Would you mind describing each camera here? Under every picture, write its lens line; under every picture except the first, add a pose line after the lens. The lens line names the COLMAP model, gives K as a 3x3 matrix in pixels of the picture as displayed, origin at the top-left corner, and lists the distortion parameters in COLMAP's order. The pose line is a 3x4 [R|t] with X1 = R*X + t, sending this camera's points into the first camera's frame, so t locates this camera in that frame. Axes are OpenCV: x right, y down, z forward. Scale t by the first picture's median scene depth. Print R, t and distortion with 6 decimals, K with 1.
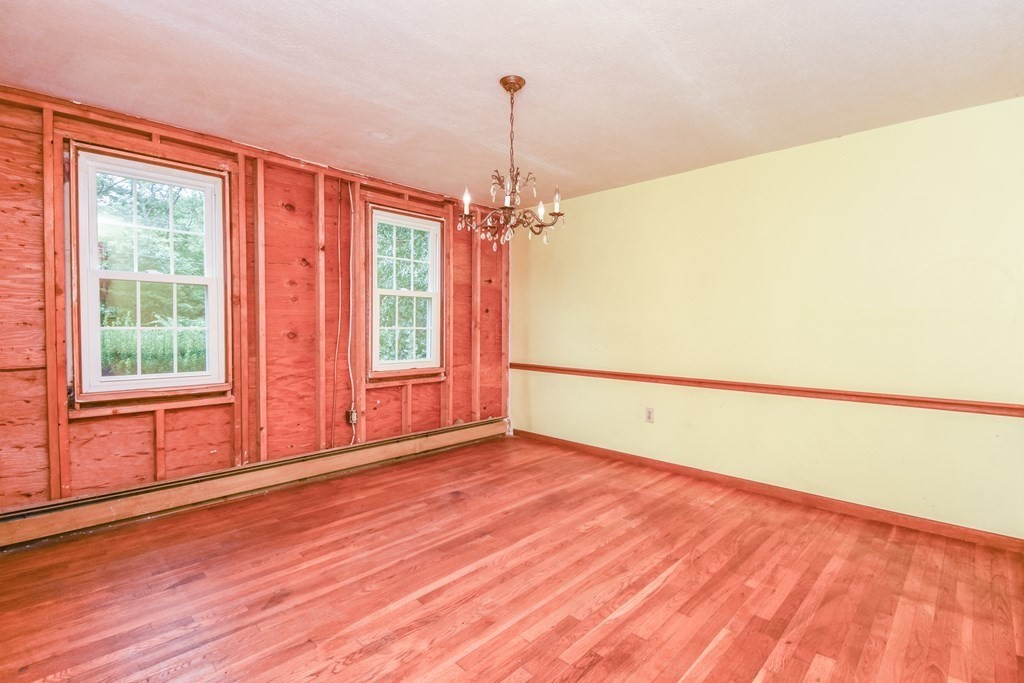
lens RADIAL K [[460.1, 0, 518.3], [0, 460.1, 338.0], [0, 0, 1]] dist [0.017305, -0.000876]
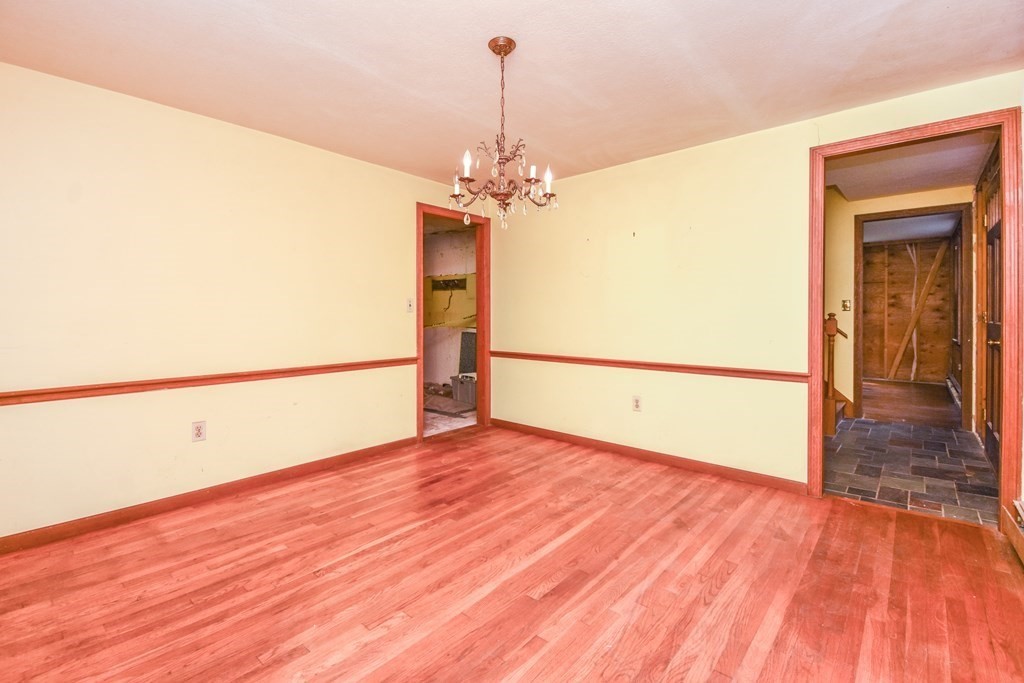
lens RADIAL K [[462.7, 0, 517.9], [0, 462.7, 327.4], [0, 0, 1]] dist [0.039227, -0.026639]
pose [[-0.998354, -0.001587, -0.057336, 0.006237], [-0.004615, 0.998599, 0.052721, -0.039116], [0.057172, 0.052899, -0.996962, 1.701001]]
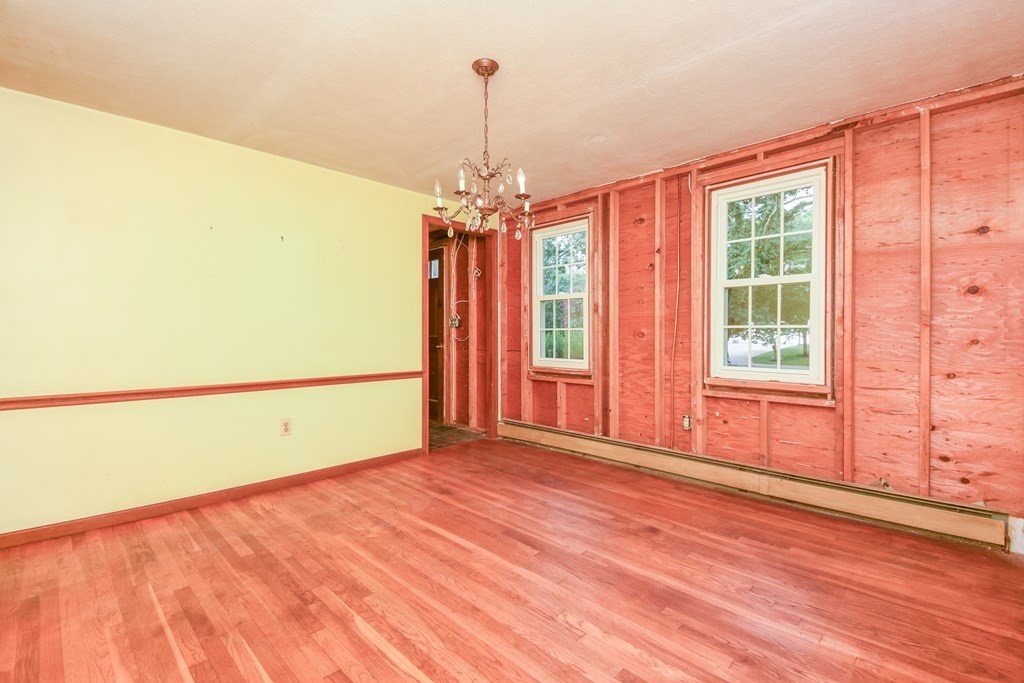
lens RADIAL K [[460.1, 0, 518.3], [0, 460.1, 338.0], [0, 0, 1]] dist [0.017305, -0.000876]
pose [[-0.000658, 0.003978, -0.999992, 0.832983], [-0.022254, 0.999744, 0.003992, 0.005381], [0.999752, 0.022256, -0.000569, 0.944993]]
